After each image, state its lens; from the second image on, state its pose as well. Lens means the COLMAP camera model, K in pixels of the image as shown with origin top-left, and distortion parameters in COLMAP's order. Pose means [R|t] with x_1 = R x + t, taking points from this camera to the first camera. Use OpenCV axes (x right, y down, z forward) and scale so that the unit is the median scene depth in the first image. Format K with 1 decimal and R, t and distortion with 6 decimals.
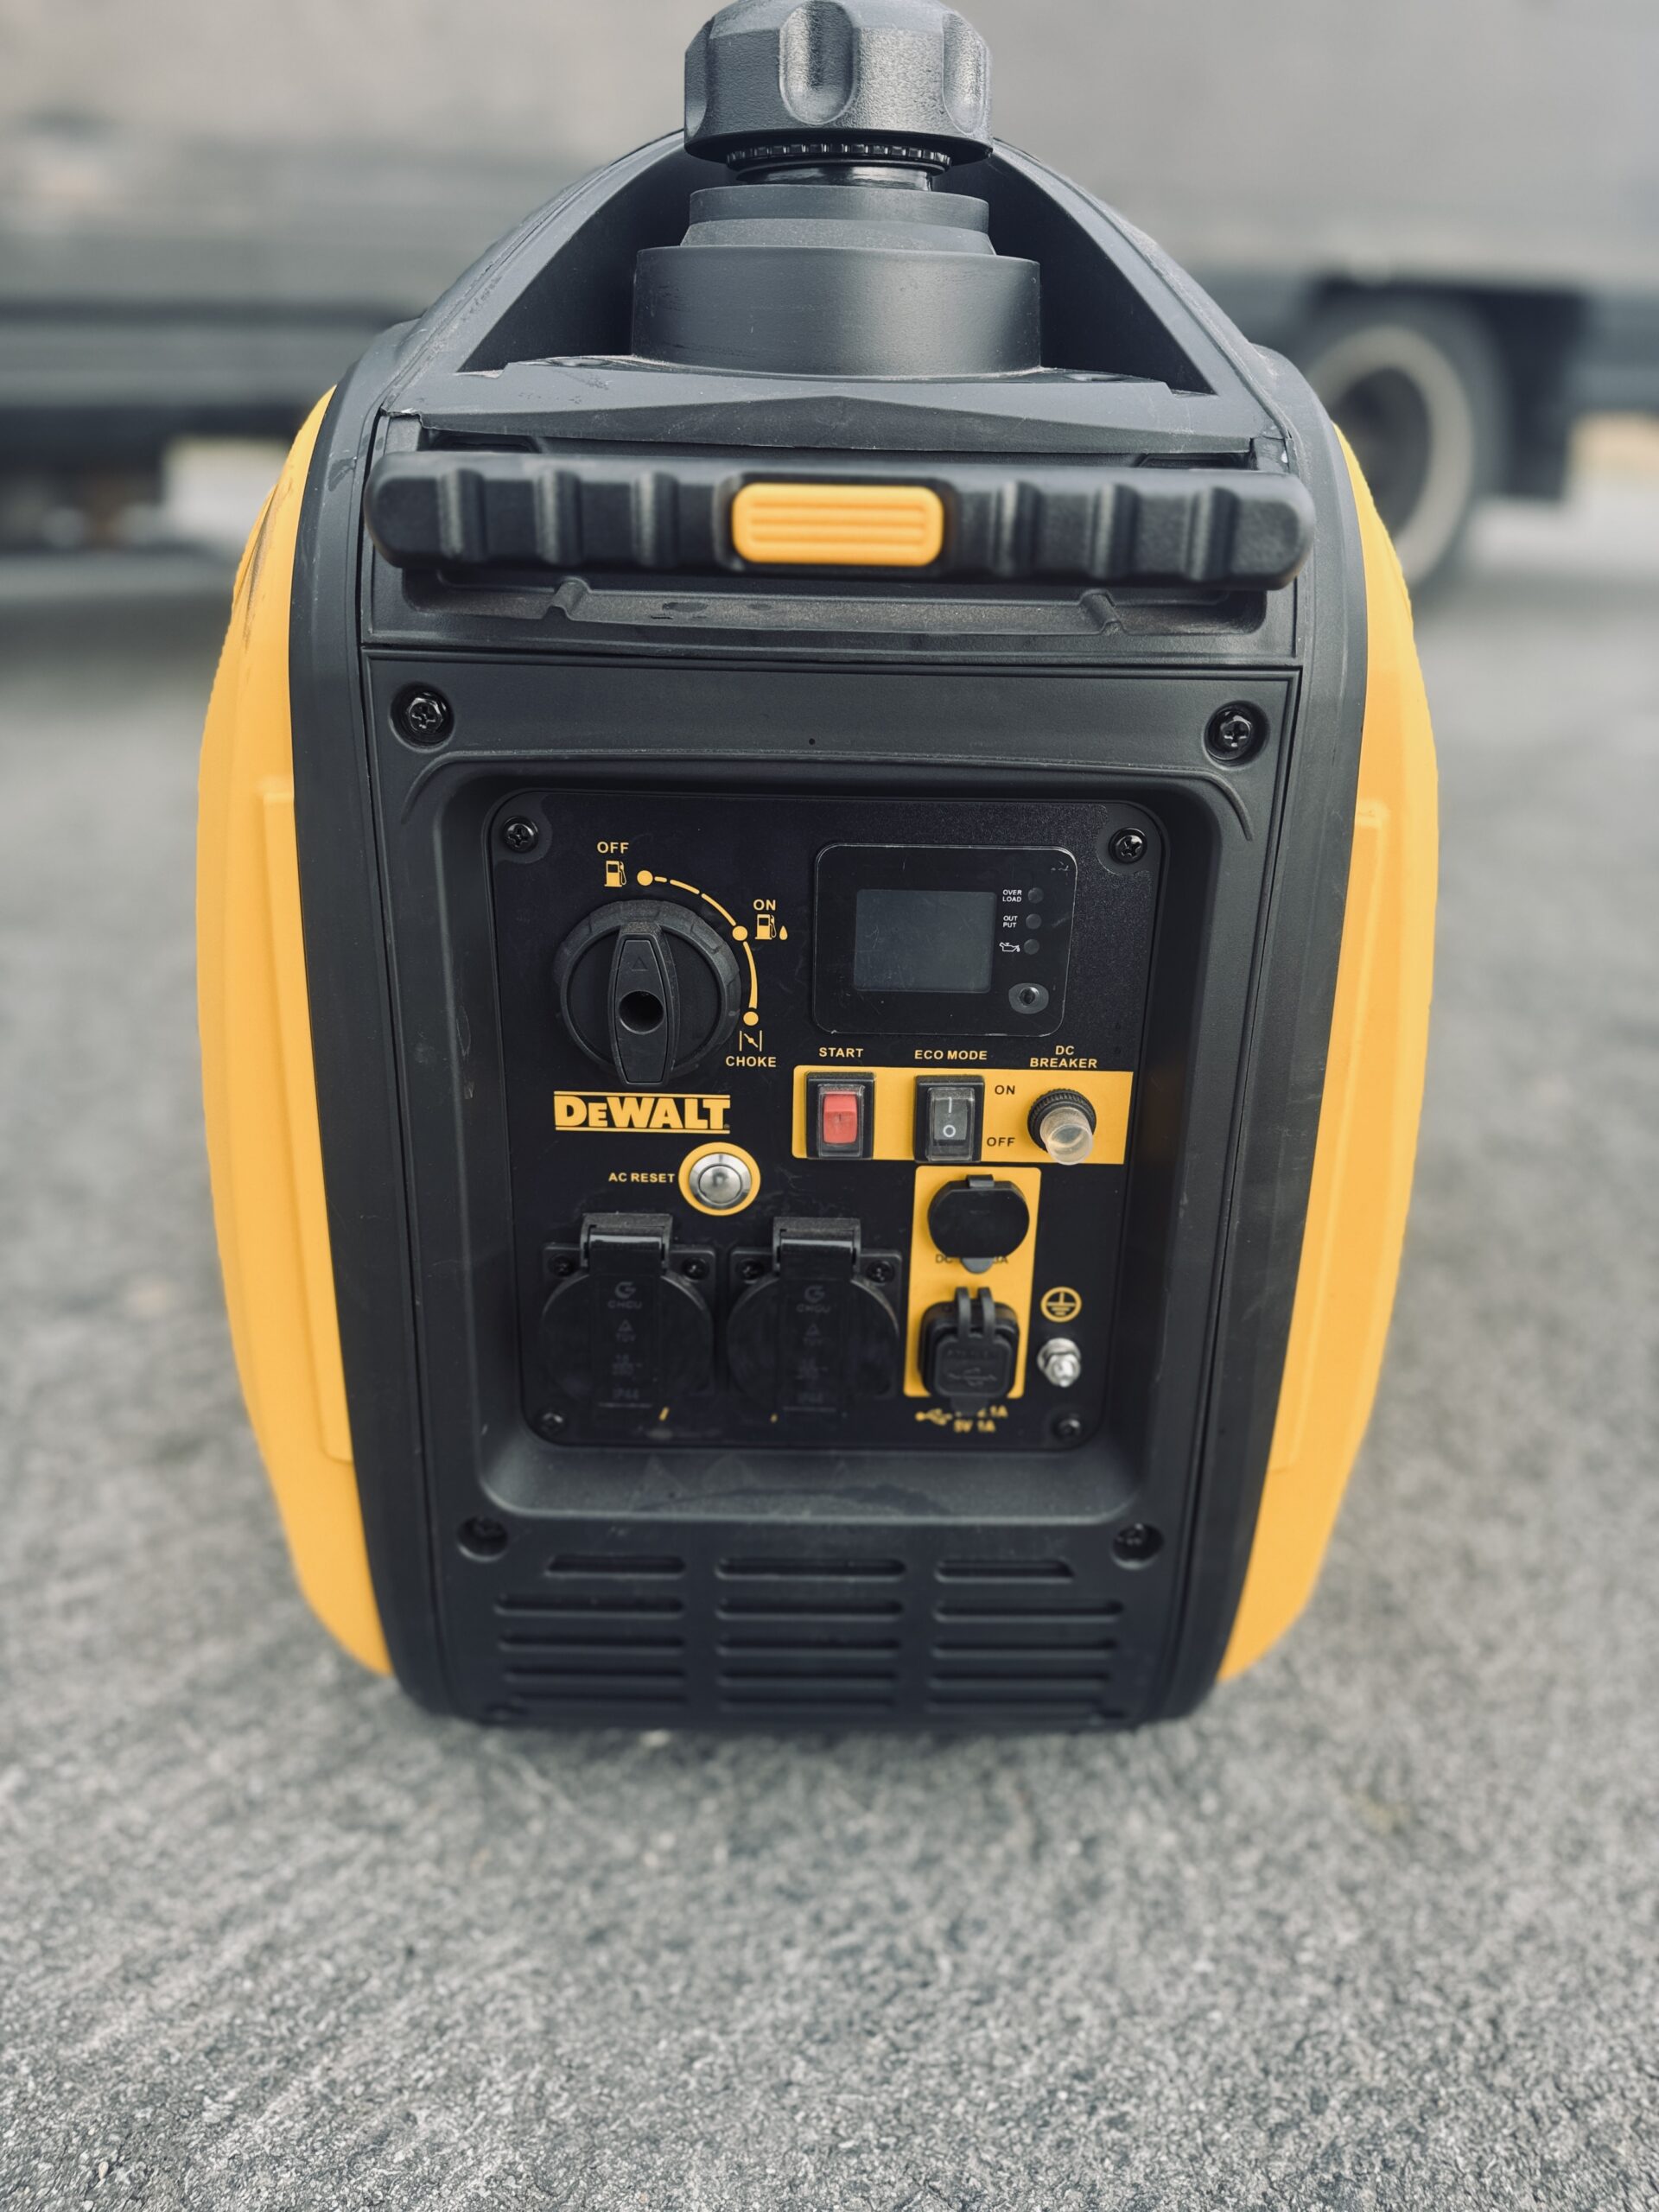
lens RADIAL K [[1607.8, 0, 829.0], [0, 1607.8, 1118.9], [0, 0, 1]] dist [-0.025104, 0.001480]
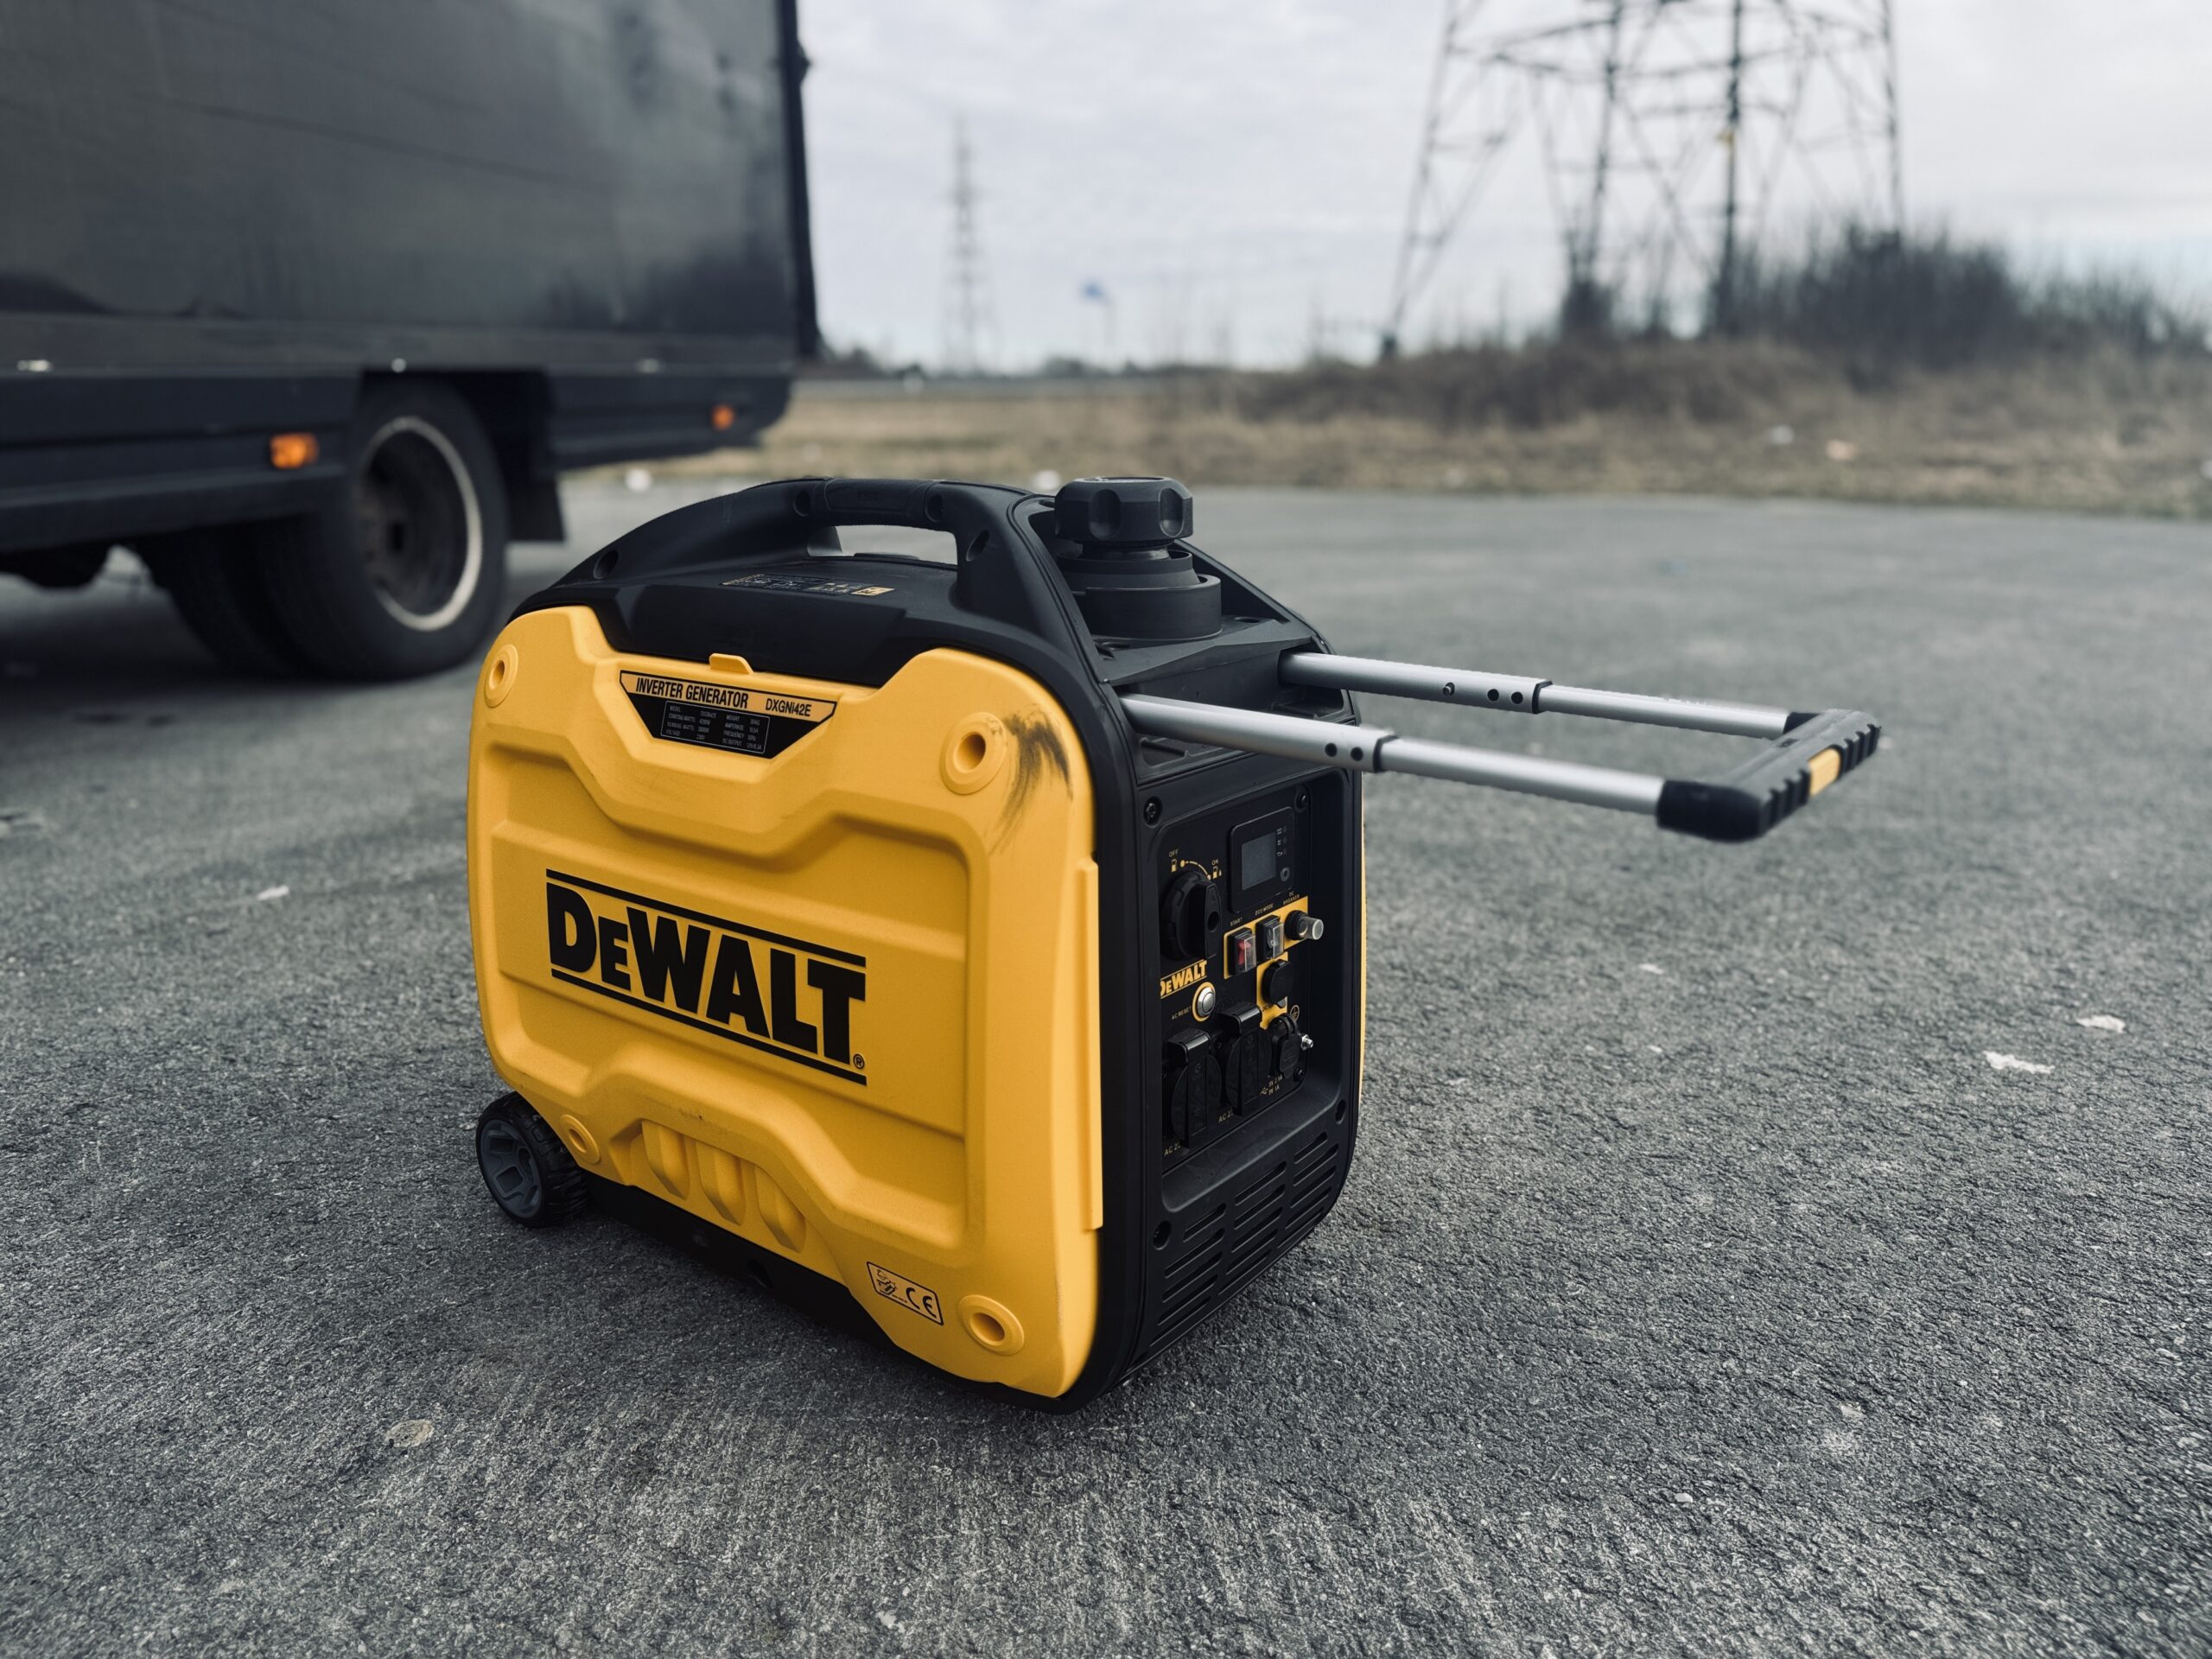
lens RADIAL K [[1607.8, 0, 1104.4], [0, 1607.8, 821.6], [0, 0, 1]] dist [-0.025104, 0.001480]
pose [[0.613630, -0.222180, 0.757690, -1.641917], [0.340954, 0.940080, -0.000465, -0.219591], [-0.712186, 0.258623, 0.652615, -0.292569]]
